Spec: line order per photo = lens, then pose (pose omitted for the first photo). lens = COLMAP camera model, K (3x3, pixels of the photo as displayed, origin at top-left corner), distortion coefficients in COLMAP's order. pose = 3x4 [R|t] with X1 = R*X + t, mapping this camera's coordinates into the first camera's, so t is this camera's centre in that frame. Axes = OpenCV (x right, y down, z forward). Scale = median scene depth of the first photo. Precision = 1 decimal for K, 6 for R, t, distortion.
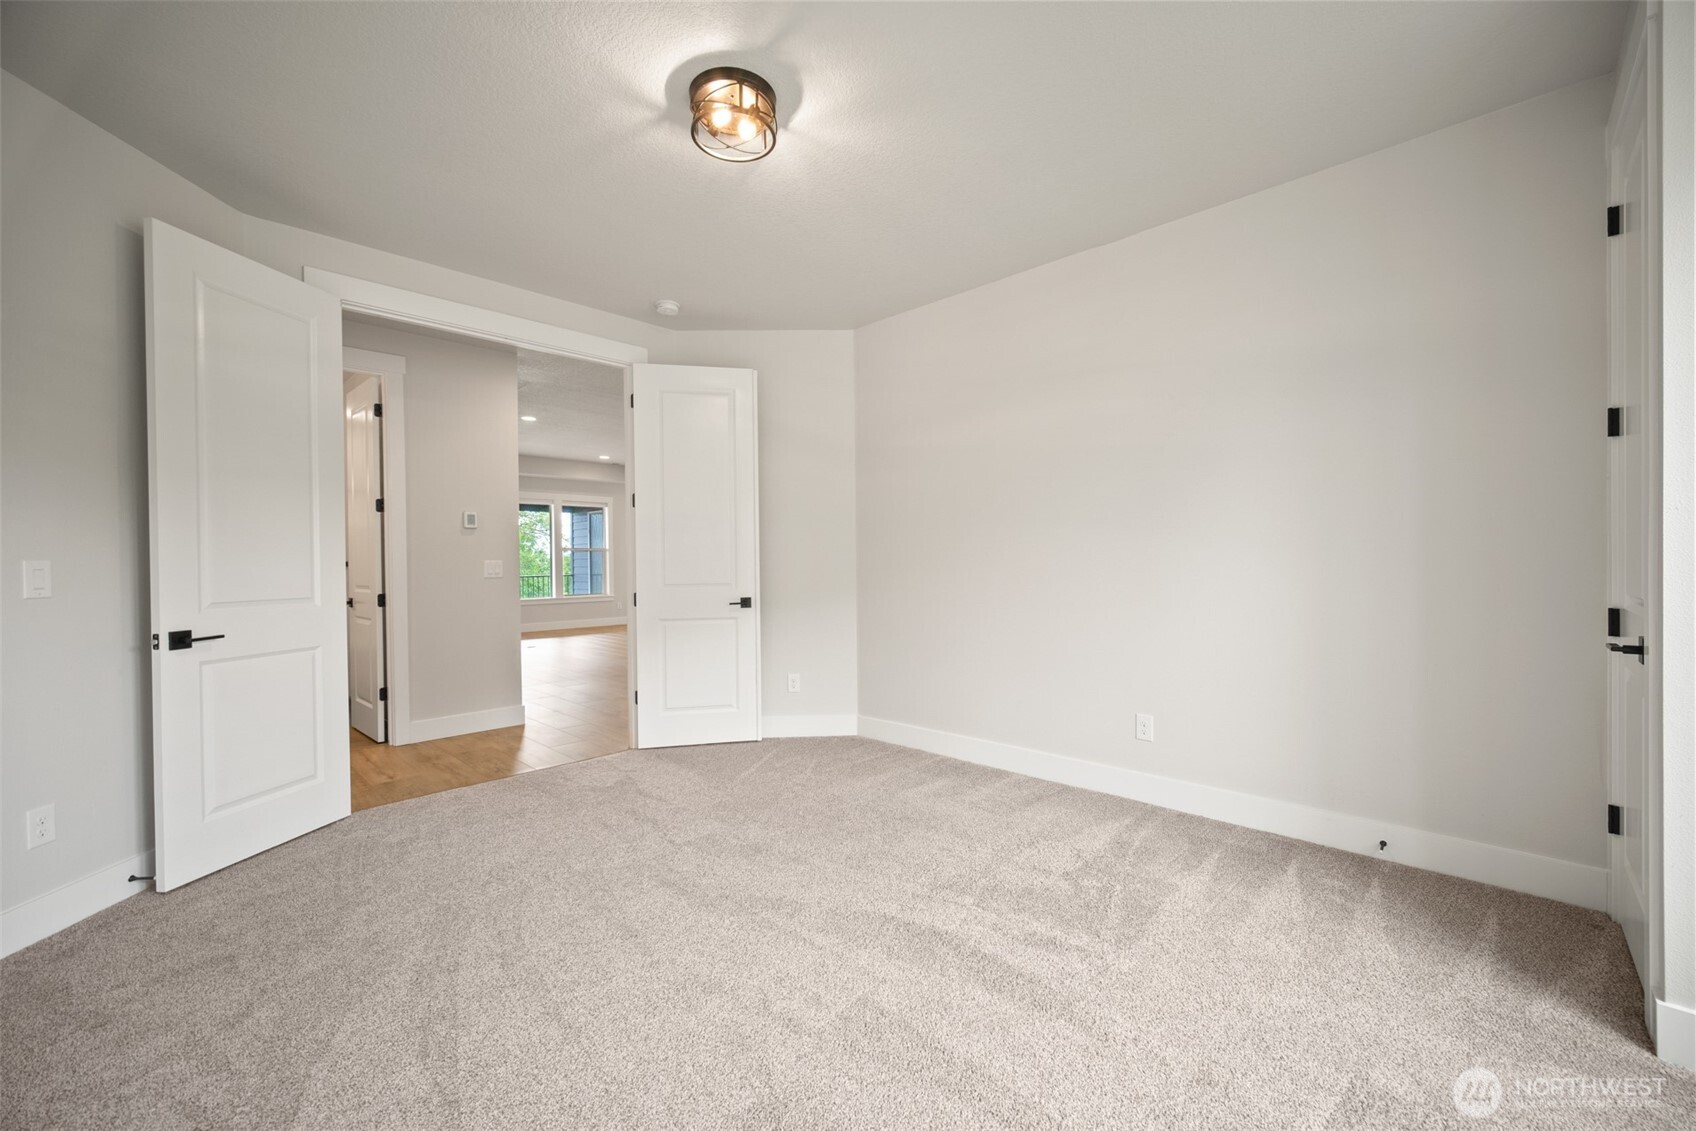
lens RADIAL K [[688.2, 0, 845.1], [0, 688.2, 560.6], [0, 0, 1]] dist [-0.003950, -0.000392]
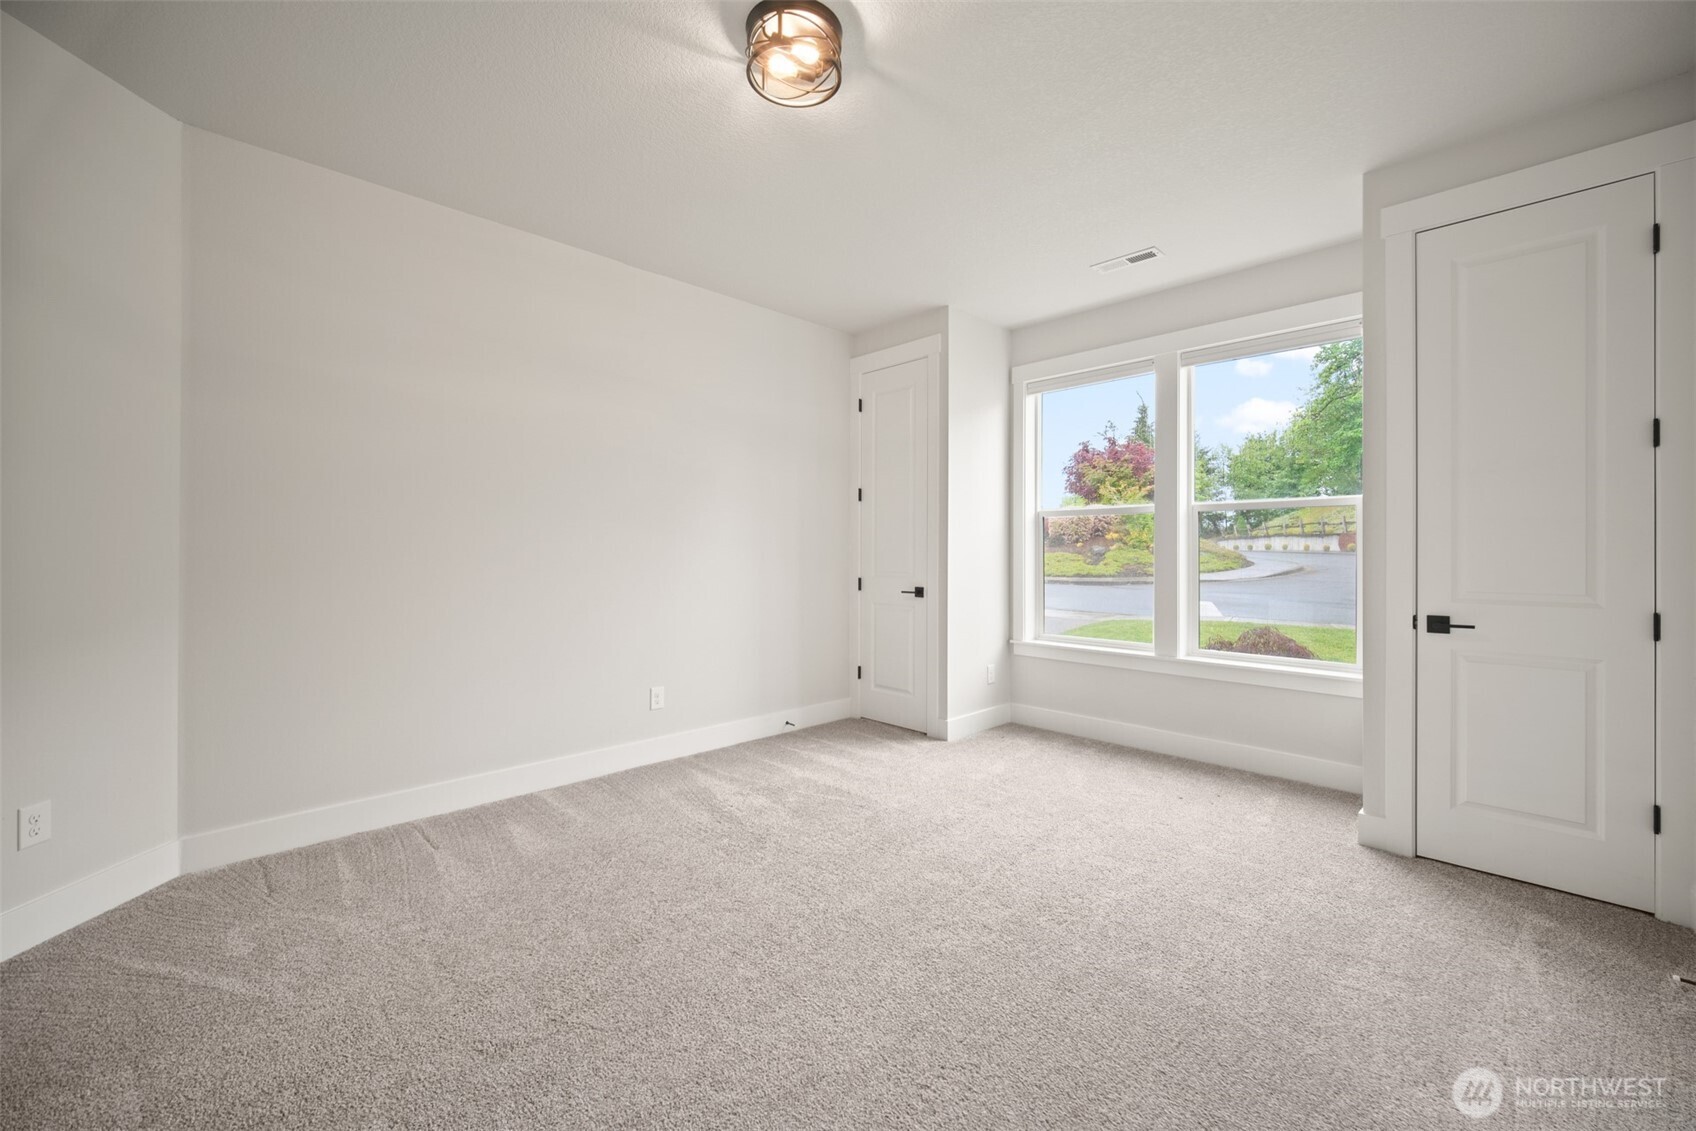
lens RADIAL K [[688.2, 0, 845.1], [0, 688.2, 560.2], [0, 0, 1]] dist [-0.003950, -0.000392]
pose [[0.024639, -0.002129, 0.999694, -0.889629], [0.008042, 0.999966, 0.001932, 0.006320], [-0.999664, 0.007992, 0.024655, 0.783083]]
